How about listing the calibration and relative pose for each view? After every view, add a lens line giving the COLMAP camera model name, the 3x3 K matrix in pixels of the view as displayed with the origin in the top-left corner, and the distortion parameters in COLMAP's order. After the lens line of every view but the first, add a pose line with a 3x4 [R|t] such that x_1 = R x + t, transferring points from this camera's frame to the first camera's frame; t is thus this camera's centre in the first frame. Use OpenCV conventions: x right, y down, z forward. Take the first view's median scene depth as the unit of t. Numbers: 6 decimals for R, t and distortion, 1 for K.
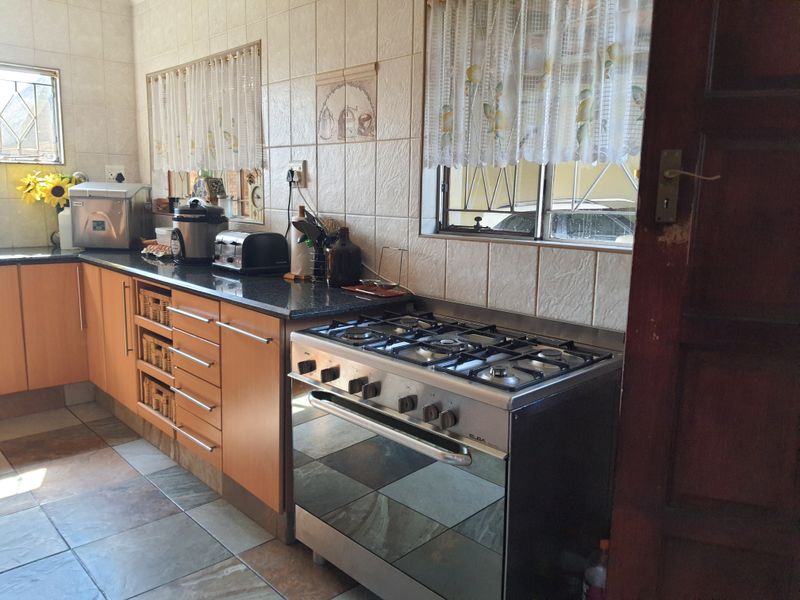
lens RADIAL K [[618.7, 0, 400.3], [0, 618.7, 299.5], [0, 0, 1]] dist [-0.017743, -0.009737]
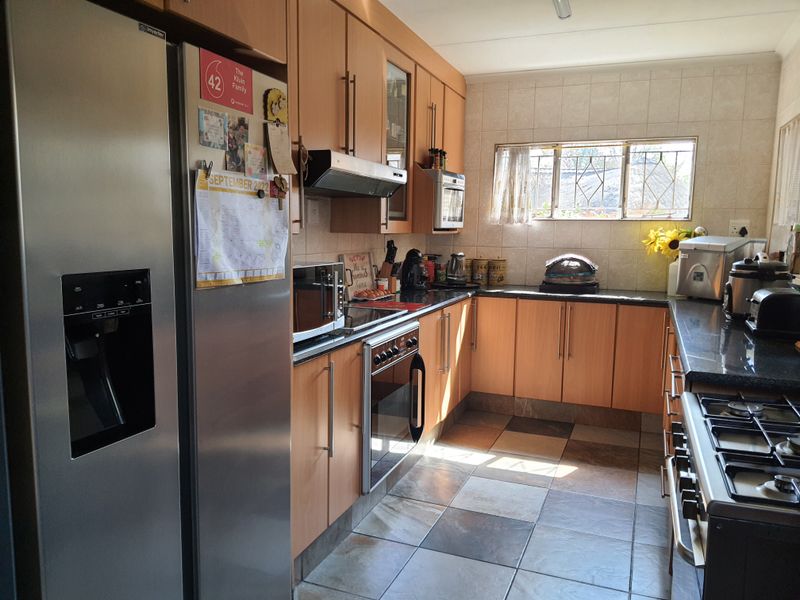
lens RADIAL K [[618.7, 0, 399.6], [0, 618.7, 300.5], [0, 0, 1]] dist [-0.017743, -0.009737]
pose [[0.415828, 0.089184, -0.905060, 0.271469], [-0.155667, 0.987473, 0.025785, -0.024738], [0.896022, 0.130166, 0.424502, 0.078102]]
